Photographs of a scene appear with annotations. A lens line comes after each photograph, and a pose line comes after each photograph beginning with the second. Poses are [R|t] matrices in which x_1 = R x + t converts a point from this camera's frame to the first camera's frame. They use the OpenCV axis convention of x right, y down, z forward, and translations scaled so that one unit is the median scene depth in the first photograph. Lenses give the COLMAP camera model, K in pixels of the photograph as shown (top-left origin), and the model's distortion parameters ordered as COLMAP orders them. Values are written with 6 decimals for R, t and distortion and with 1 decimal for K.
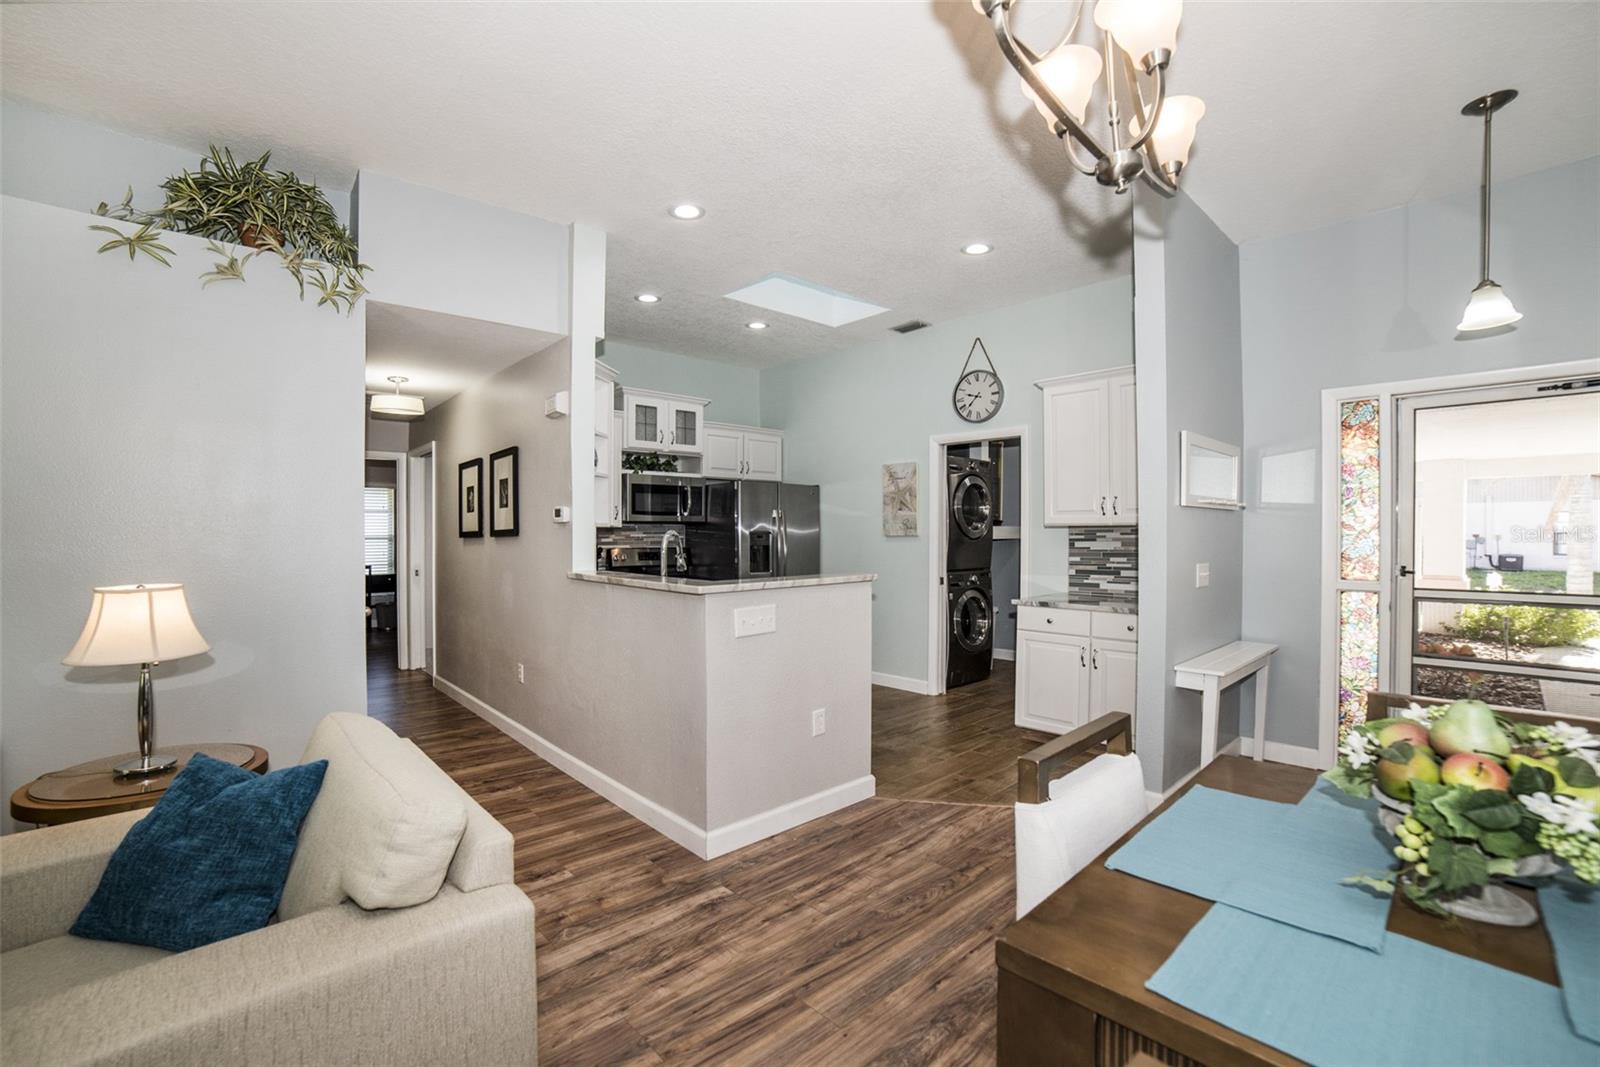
lens RADIAL K [[709.6, 0, 770.0], [0, 709.6, 526.7], [0, 0, 1]] dist [-0.000940, 0.000389]
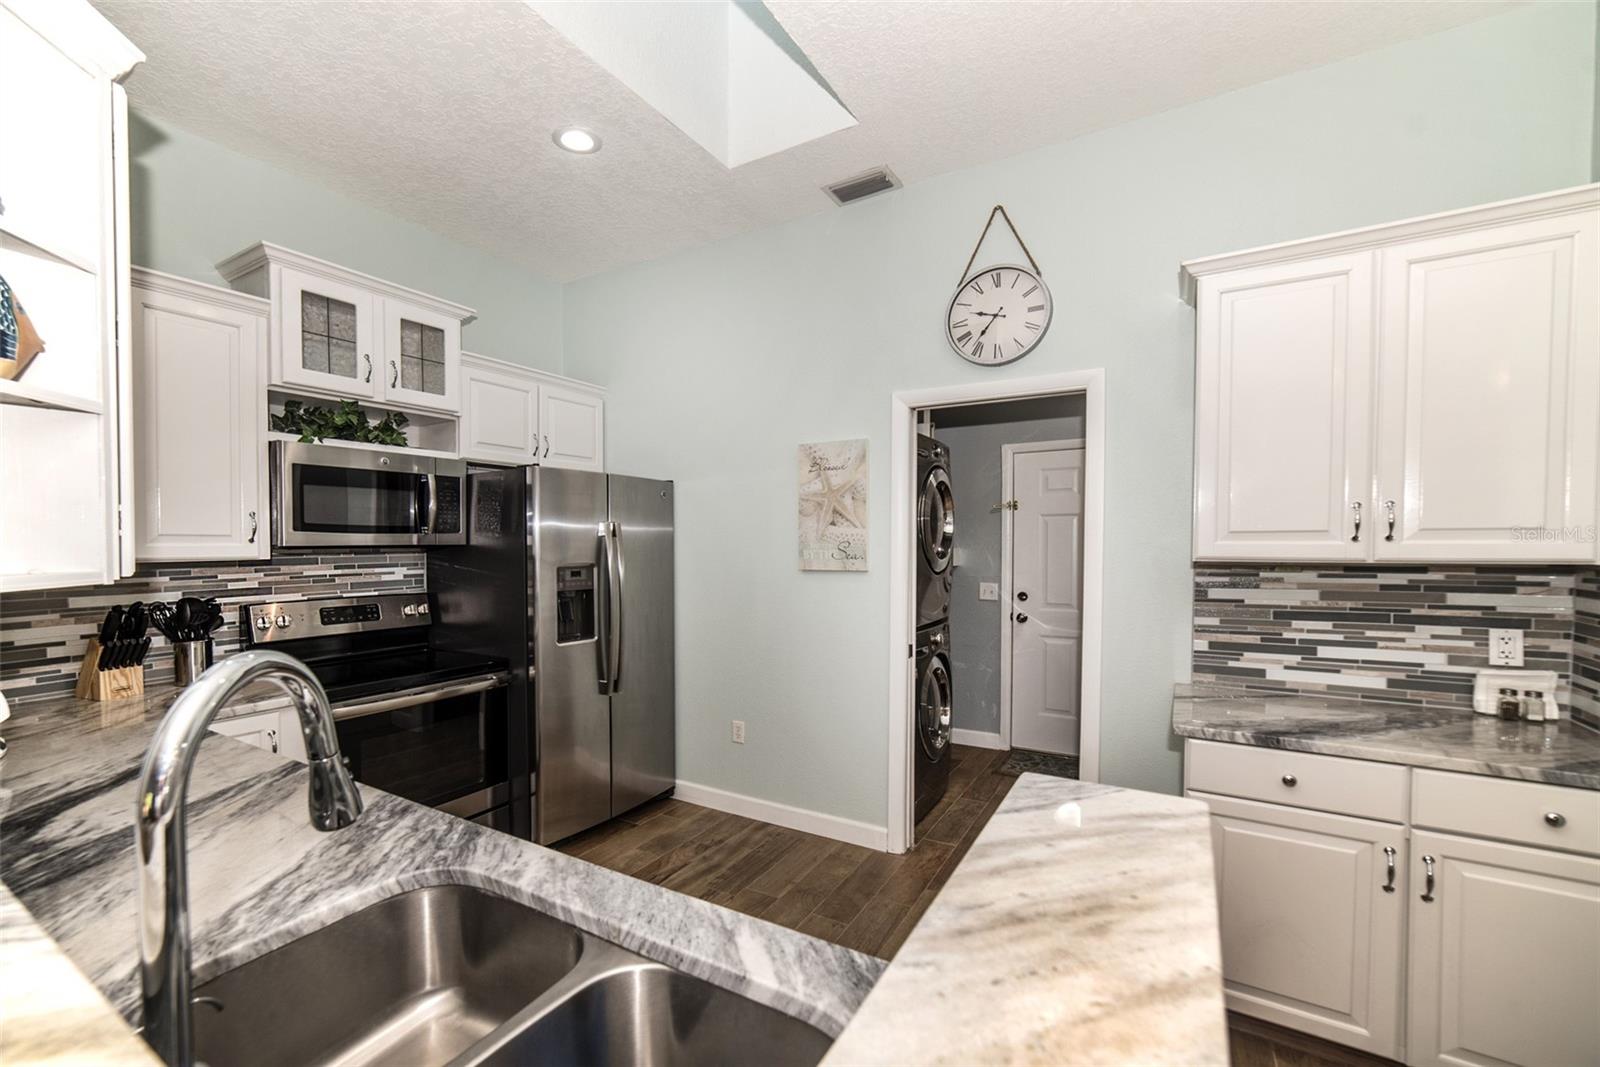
lens RADIAL K [[706.4, 0, 729.7], [0, 706.4, 561.2], [0, 0, 1]] dist [0.000964, 0.000191]
pose [[0.966391, -0.007014, 0.256979, -0.040139], [-0.001604, 0.999444, 0.033310, -0.012977], [-0.257070, -0.032602, 0.965843, 0.475374]]
